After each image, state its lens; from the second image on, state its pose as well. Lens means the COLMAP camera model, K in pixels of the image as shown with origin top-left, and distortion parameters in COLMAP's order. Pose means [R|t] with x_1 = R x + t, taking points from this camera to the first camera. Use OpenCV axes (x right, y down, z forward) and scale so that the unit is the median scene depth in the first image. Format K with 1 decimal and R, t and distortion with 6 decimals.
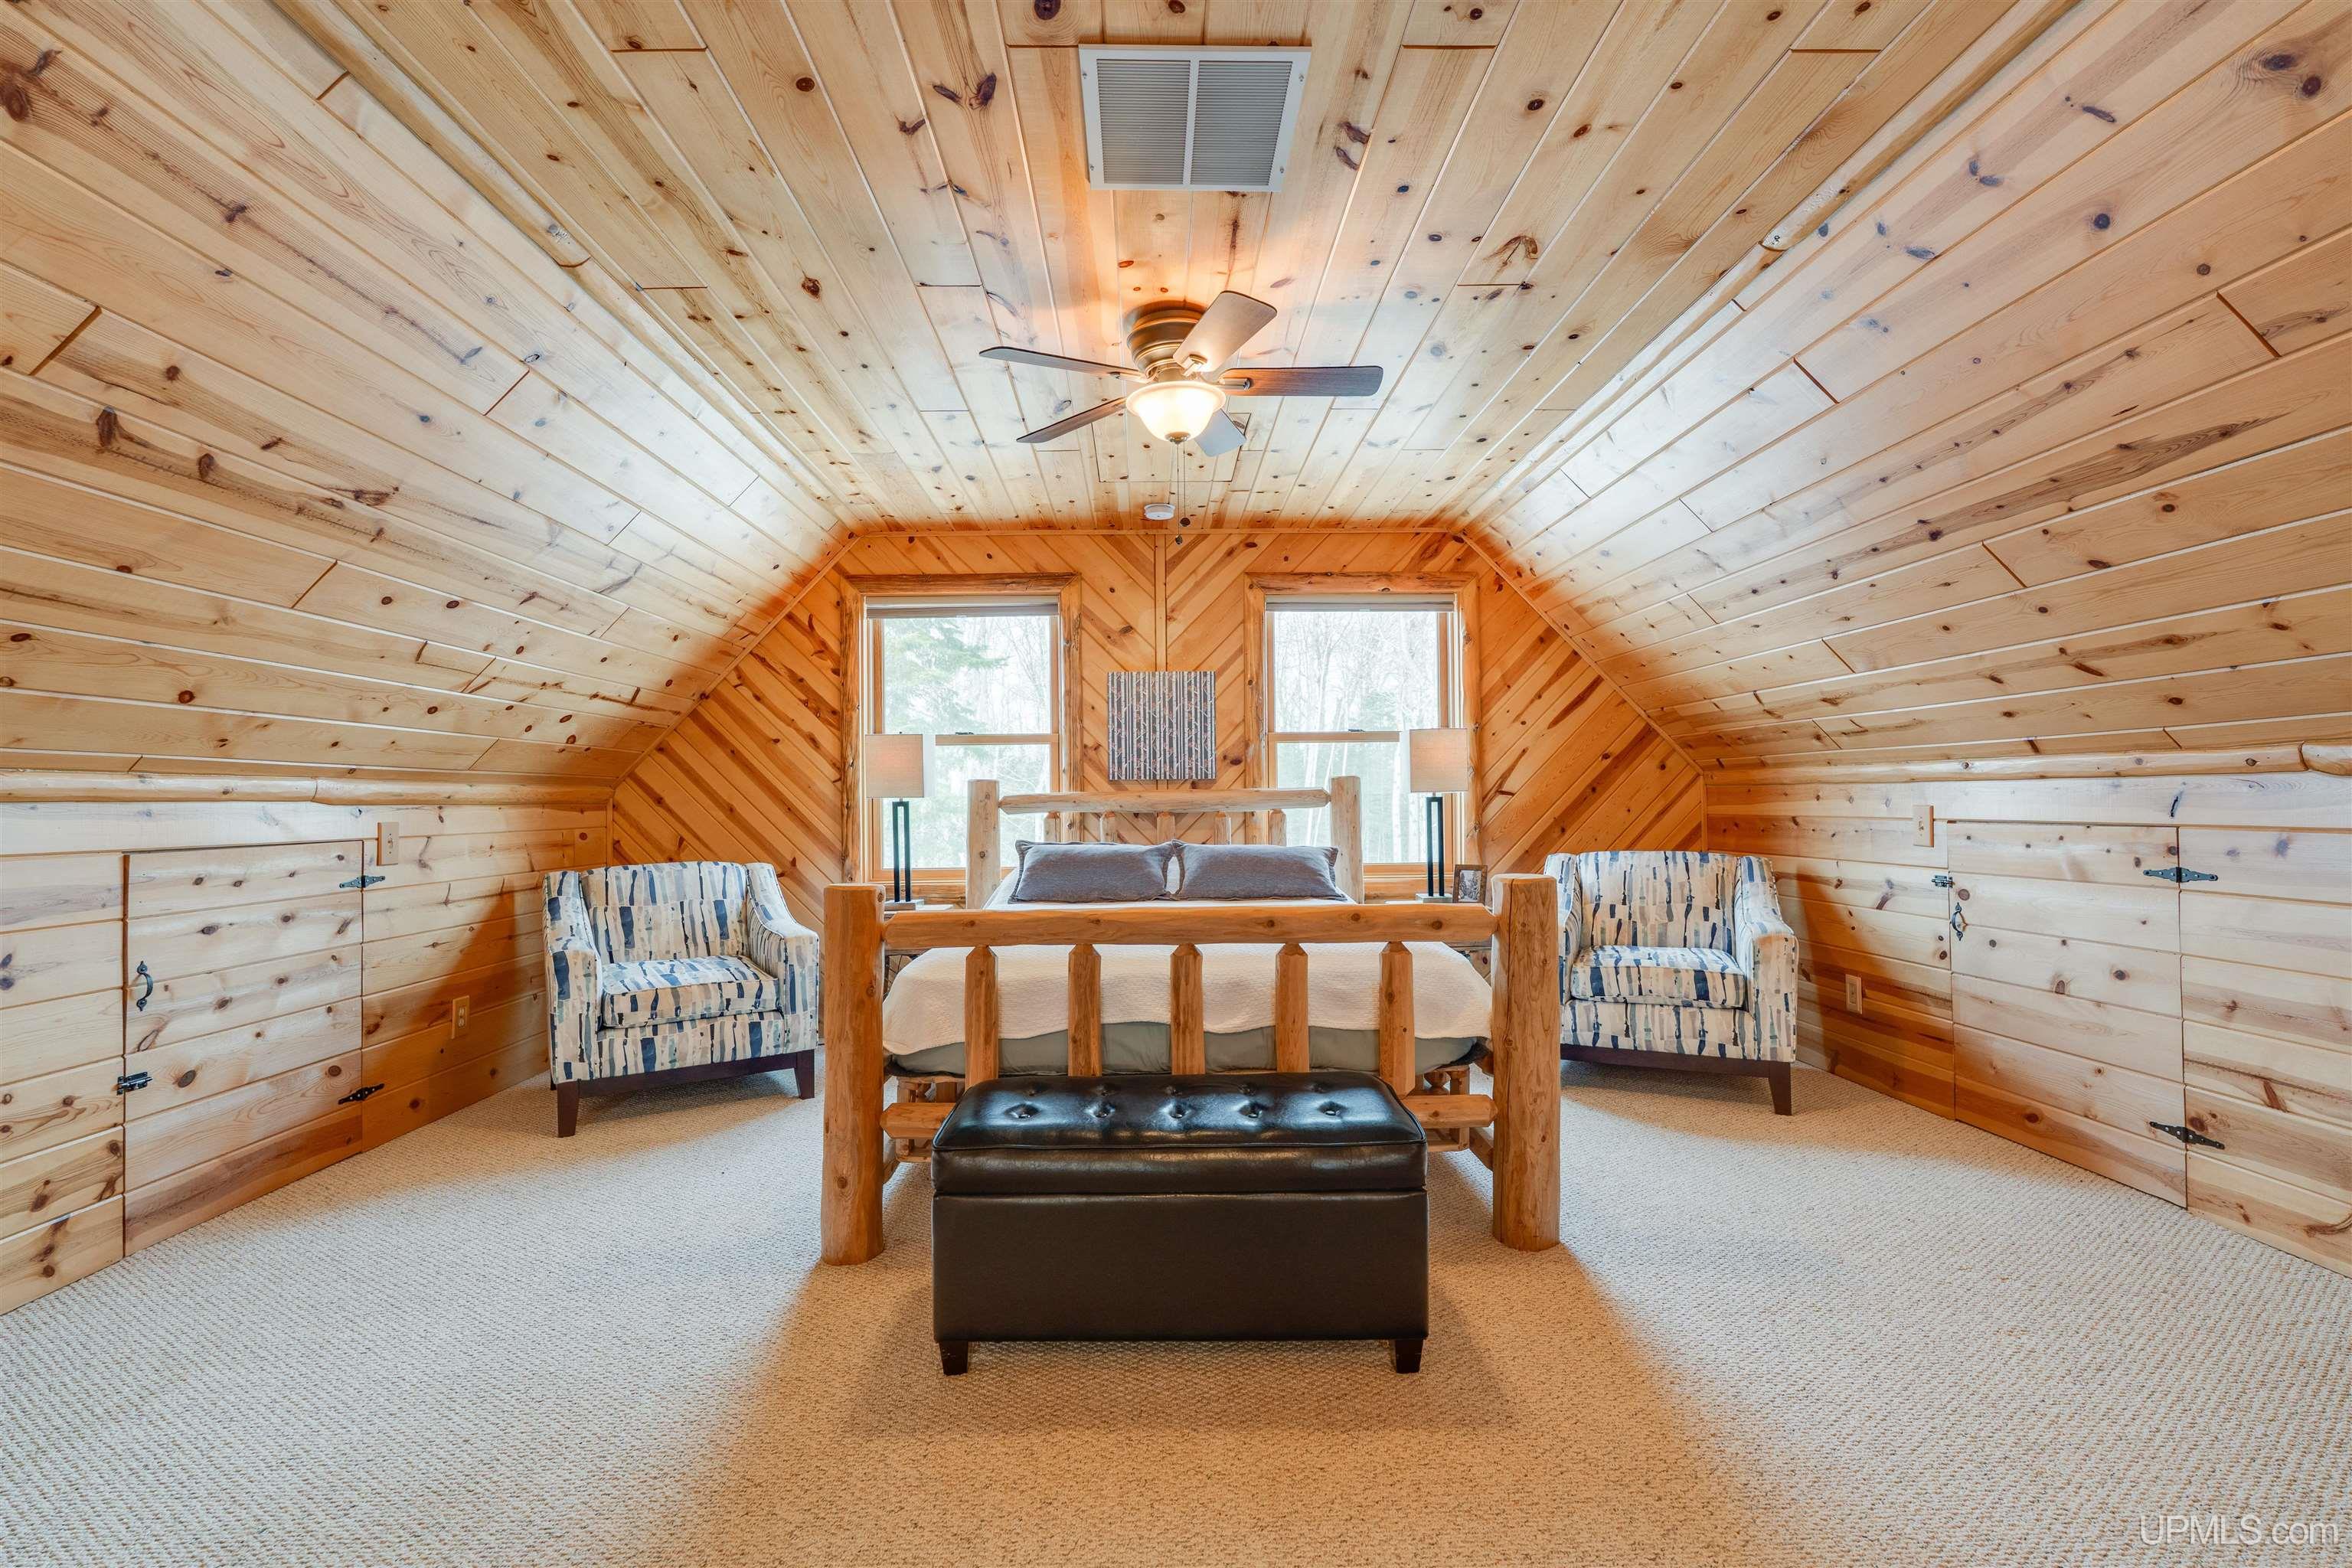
lens RADIAL K [[1024.6, 0, 1179.3], [0, 1024.6, 784.9], [0, 0, 1]] dist [-0.006861, 0.000890]
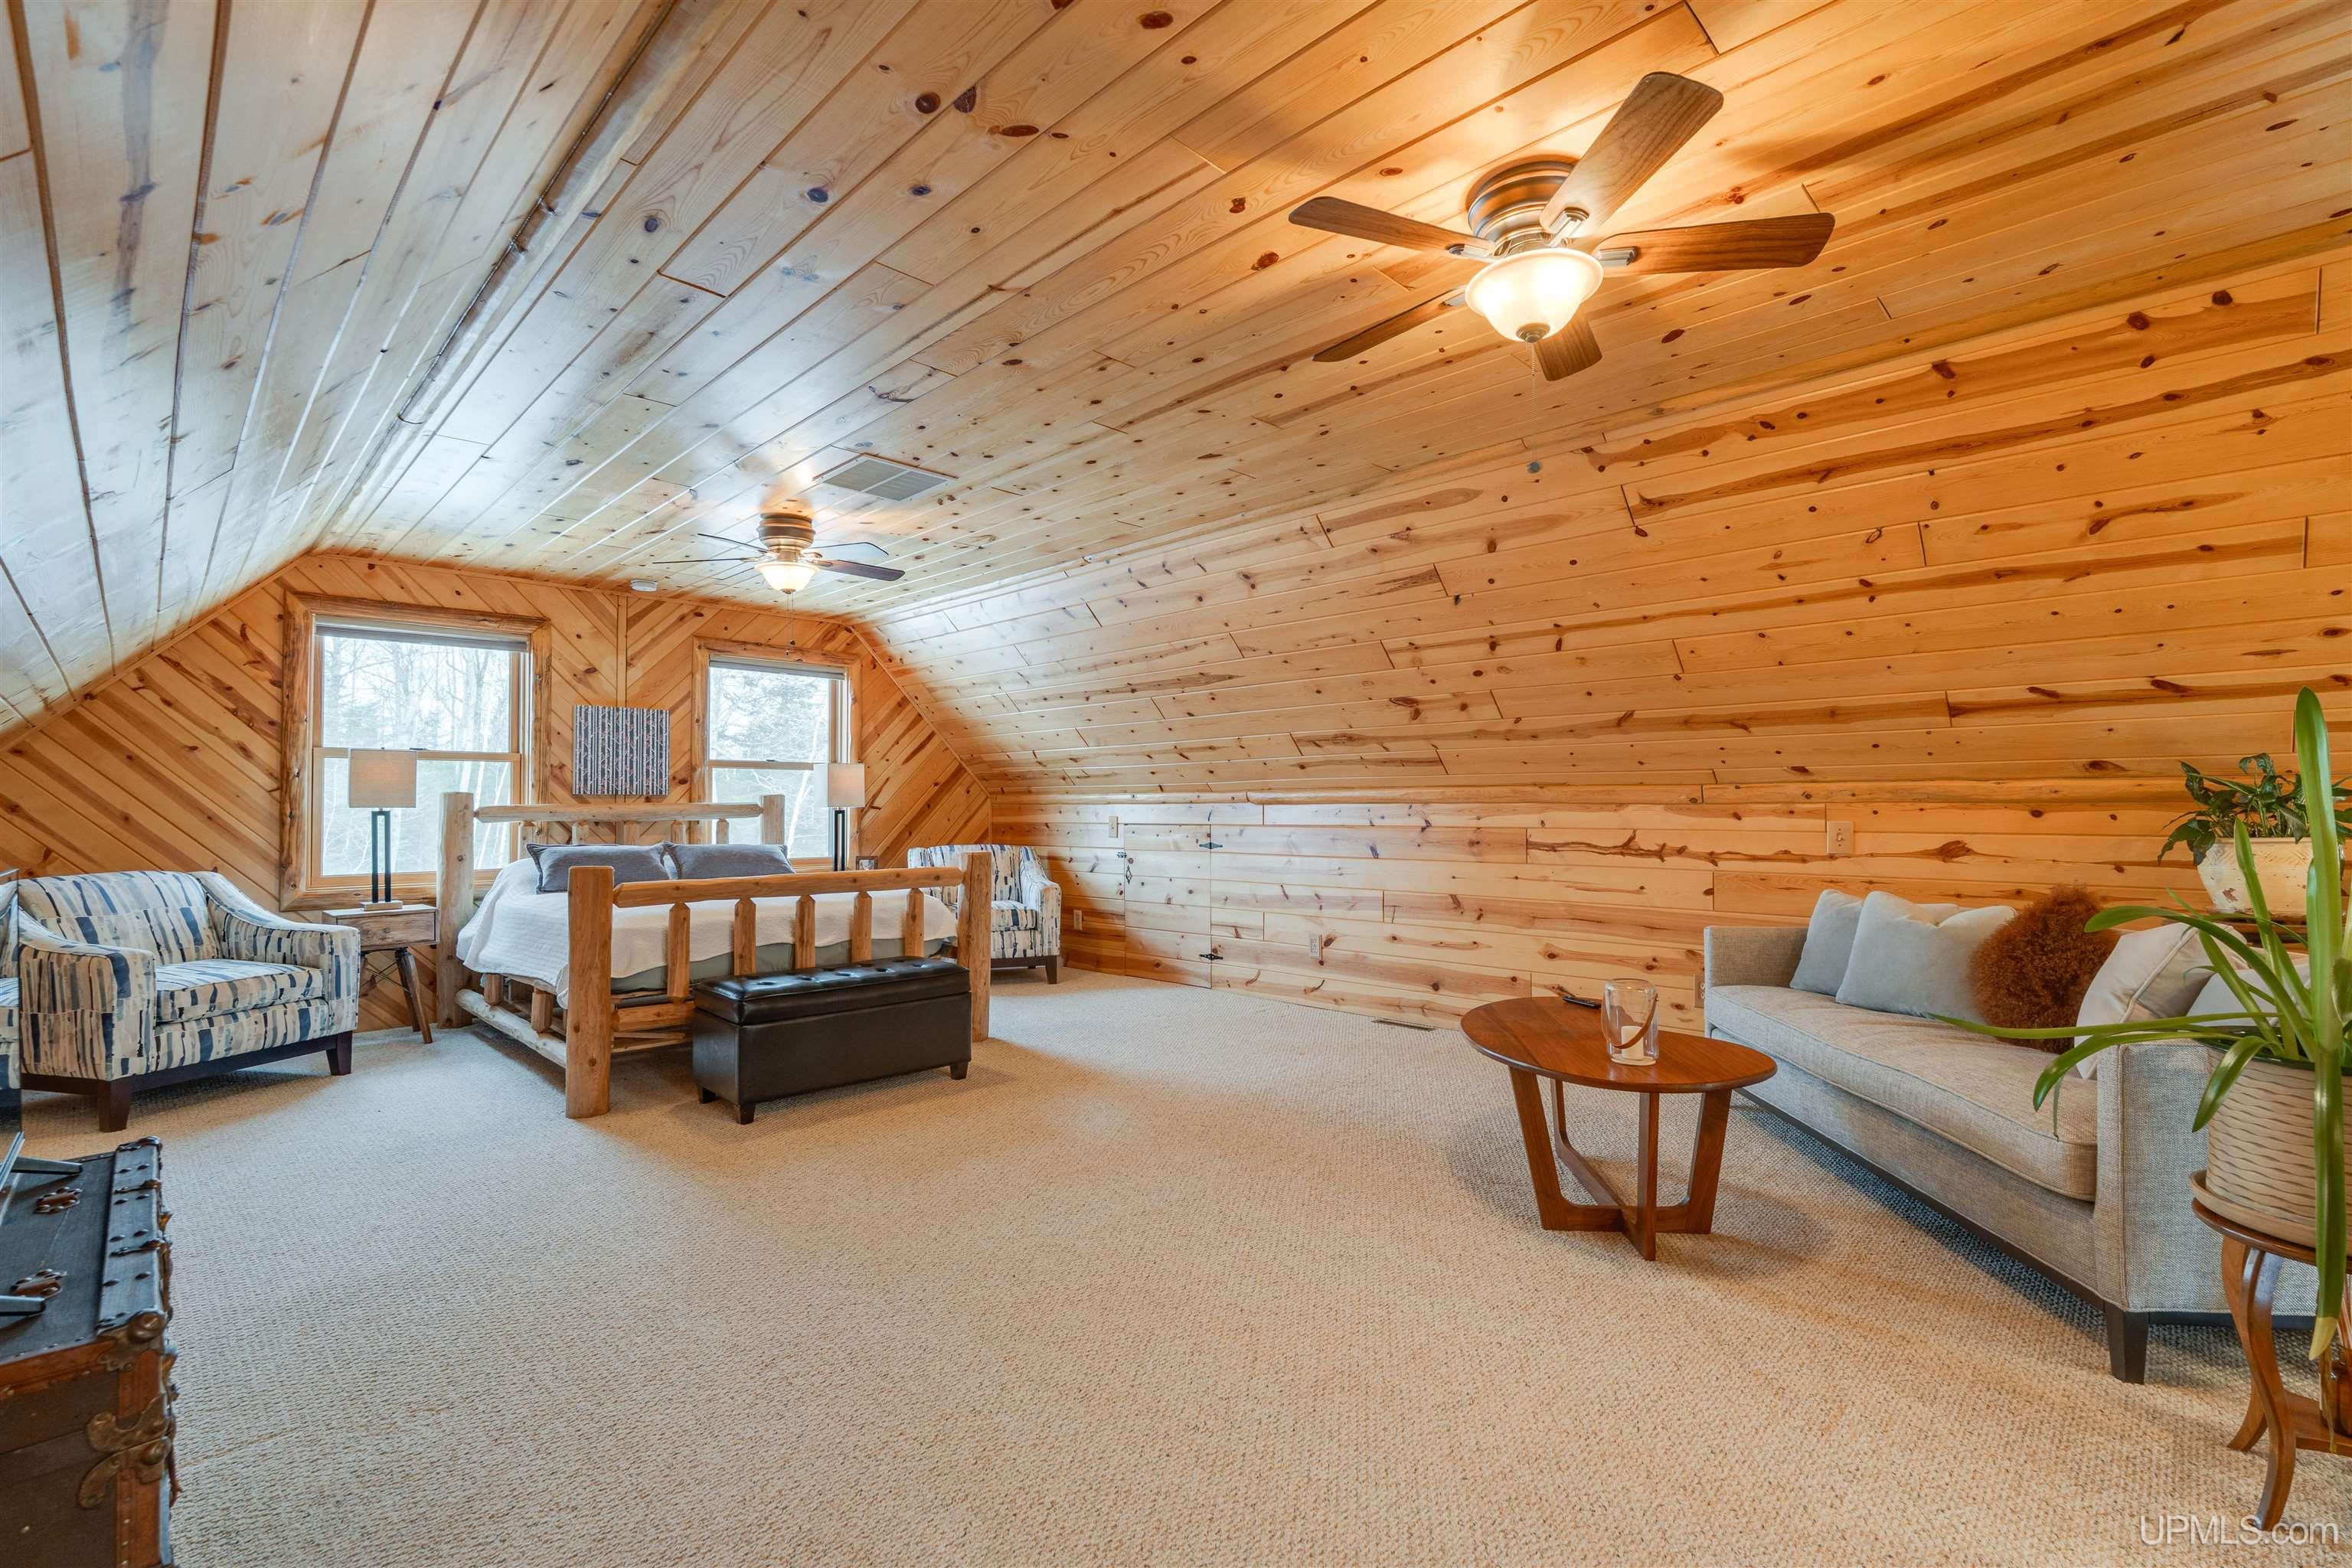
lens RADIAL K [[1060.0, 0, 1178.2], [0, 1060.0, 794.0], [0, 0, 1]] dist [-0.009600, 0.002489]
pose [[0.716466, 0.017570, 0.697401, -0.548758], [-0.014208, 0.999843, -0.010592, -0.002591], [-0.697478, -0.002320, 0.716603, -0.492328]]
